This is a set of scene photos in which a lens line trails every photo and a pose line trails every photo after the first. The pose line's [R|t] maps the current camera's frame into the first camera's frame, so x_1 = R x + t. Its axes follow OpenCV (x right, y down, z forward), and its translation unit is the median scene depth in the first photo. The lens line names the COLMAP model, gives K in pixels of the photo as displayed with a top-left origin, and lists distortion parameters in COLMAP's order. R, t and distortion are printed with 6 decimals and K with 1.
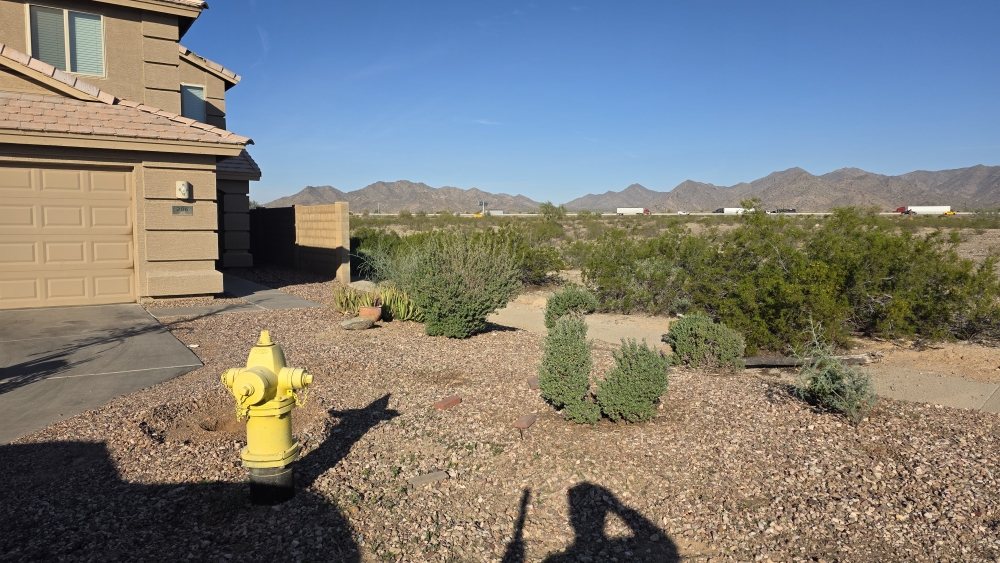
lens RADIAL K [[764.7, 0, 500.0], [0, 764.7, 281.5], [0, 0, 1]] dist [0.118410, -0.155519]
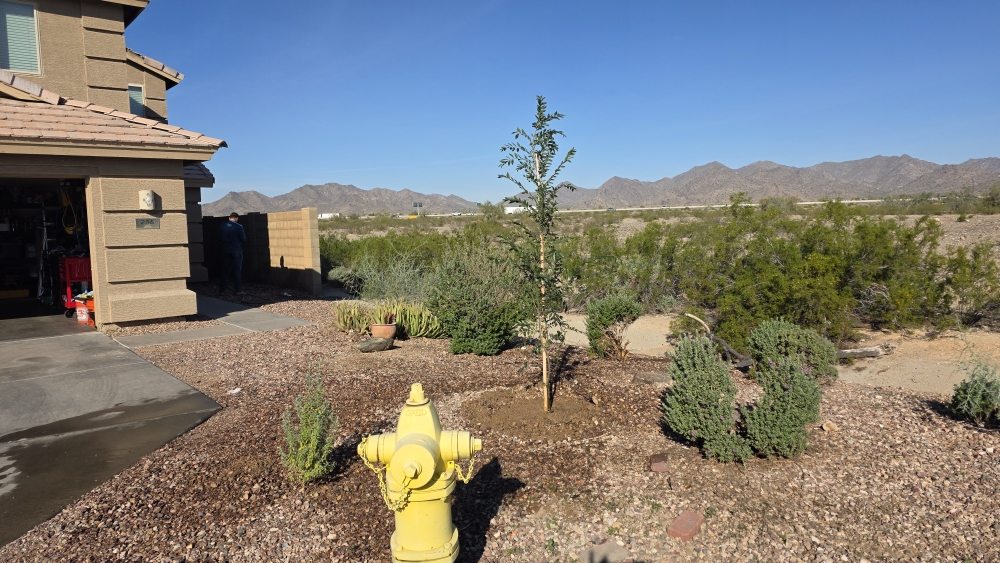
lens RADIAL K [[745.4, 0, 500.0], [0, 745.4, 281.5], [0, 0, 1]] dist [0.086628, -0.092644]
pose [[0.992129, -0.041598, 0.118110, -0.114201], [0.041117, 0.999133, 0.006504, -0.014669], [-0.118279, -0.001596, 0.992979, 0.098603]]
